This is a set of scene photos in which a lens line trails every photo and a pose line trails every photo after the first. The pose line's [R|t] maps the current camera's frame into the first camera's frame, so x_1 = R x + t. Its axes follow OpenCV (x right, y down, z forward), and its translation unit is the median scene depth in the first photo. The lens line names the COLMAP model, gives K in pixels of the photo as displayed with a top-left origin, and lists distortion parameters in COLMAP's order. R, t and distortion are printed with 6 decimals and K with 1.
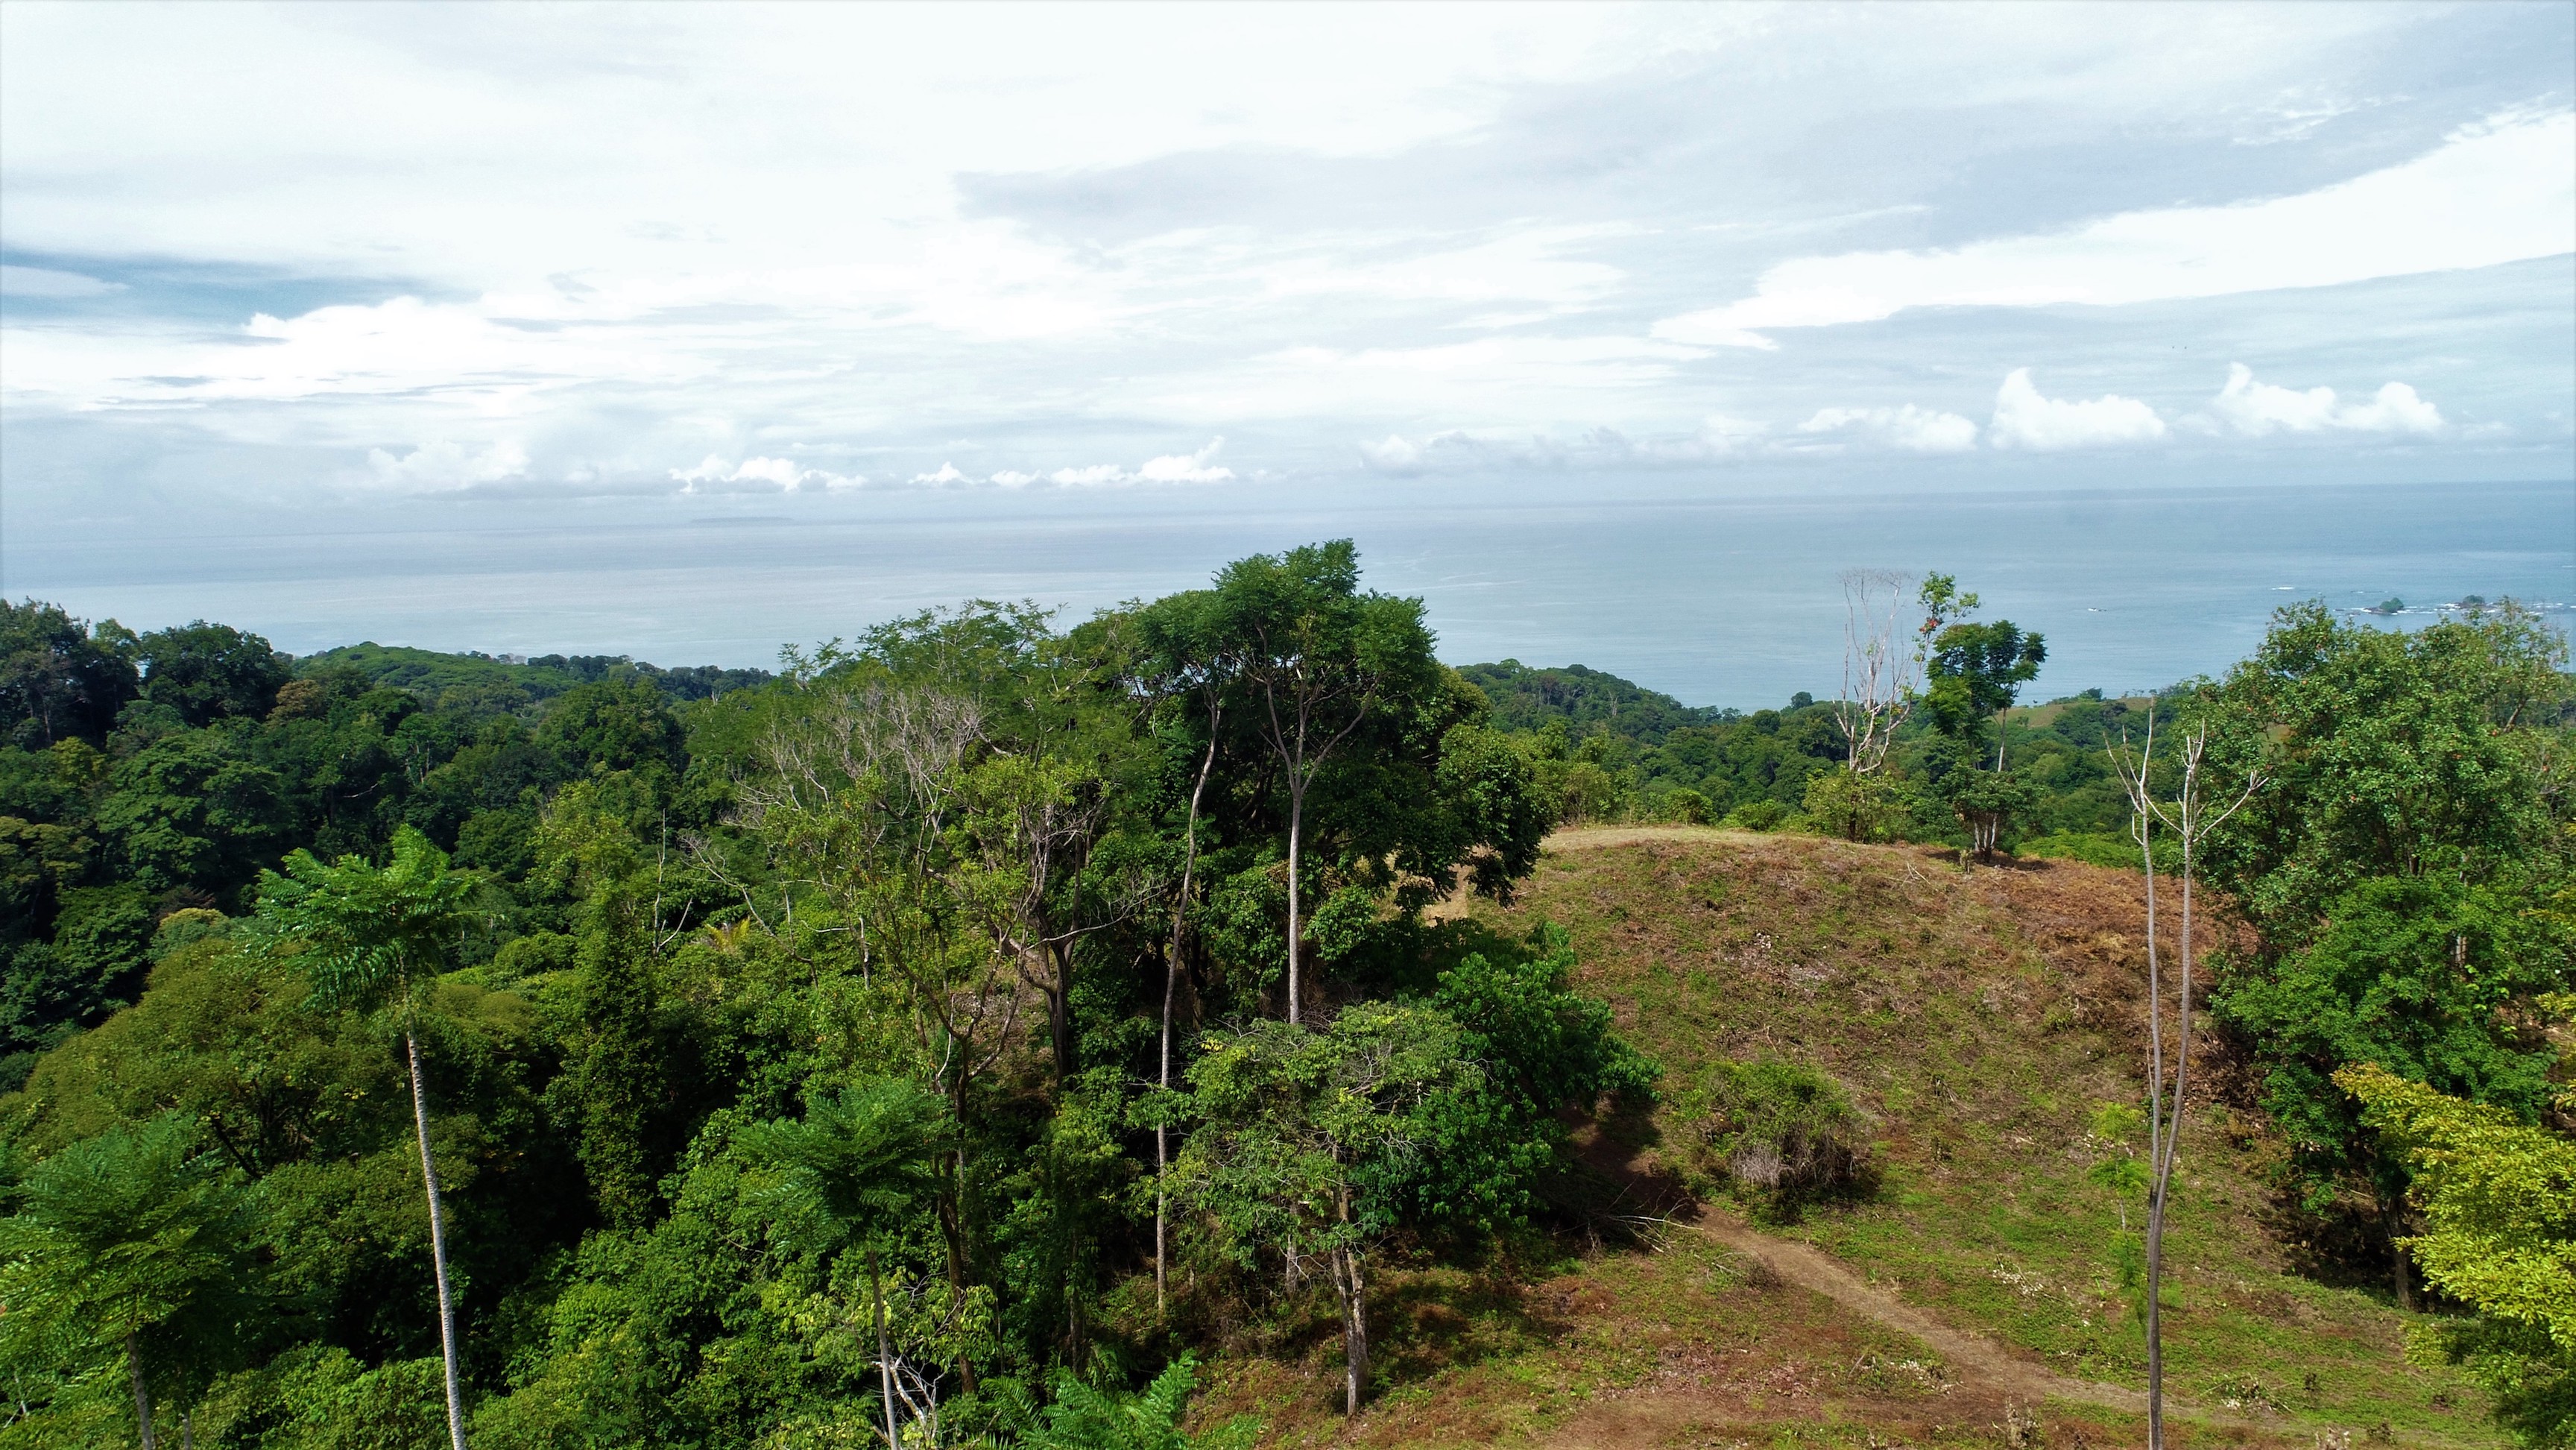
lens RADIAL K [[1727.2, 0, 1300.6], [0, 1727.2, 725.9], [0, 0, 1]] dist [0.003852, -0.001619]
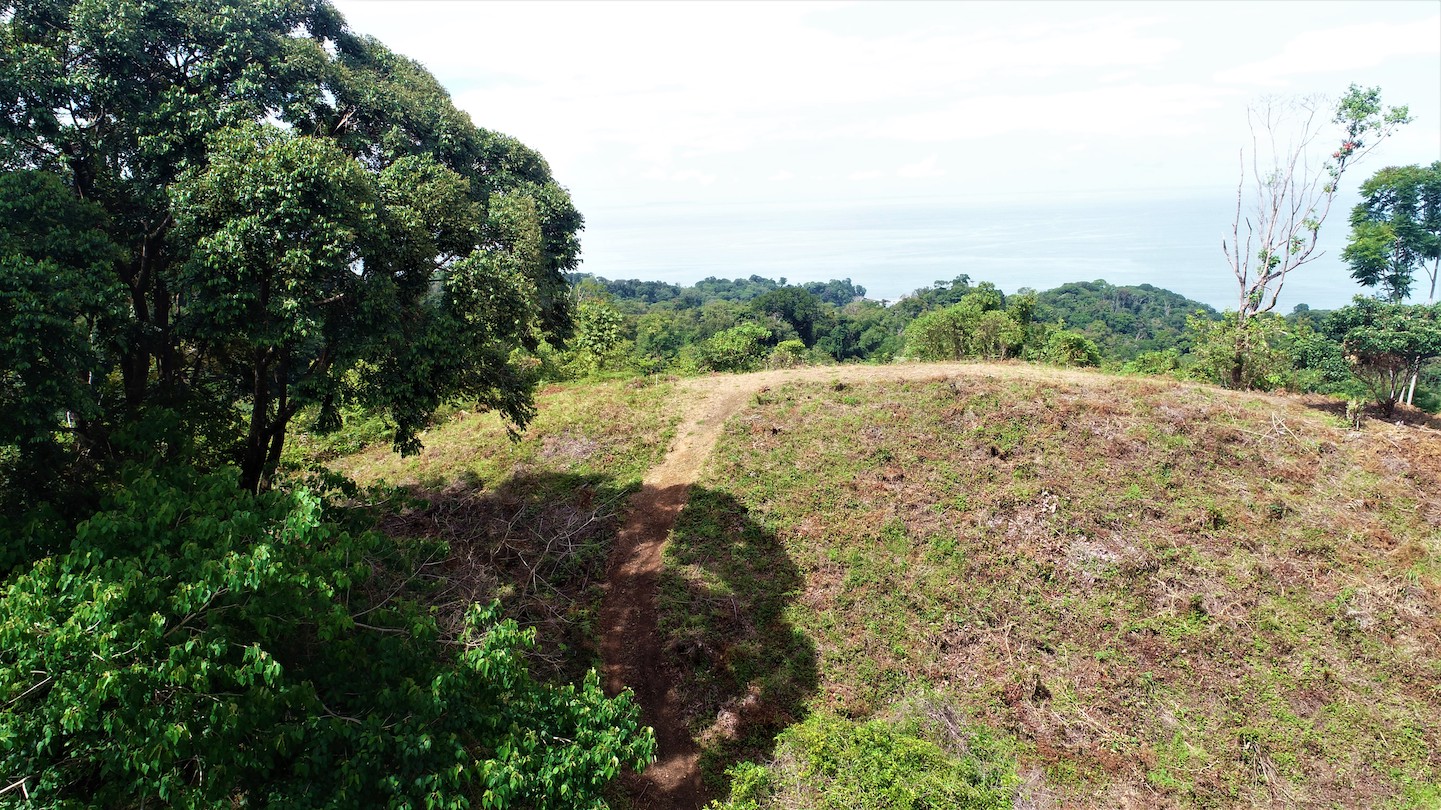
lens RADIAL K [[966.1, 0, 720.9], [0, 966.1, 408.5], [0, 0, 1]] dist [0.003852, -0.001619]
pose [[0.966314, 0.044362, -0.253512, 0.221828], [-0.020622, 0.995211, 0.095546, 0.039971], [0.256537, -0.087100, 0.962602, 0.510059]]
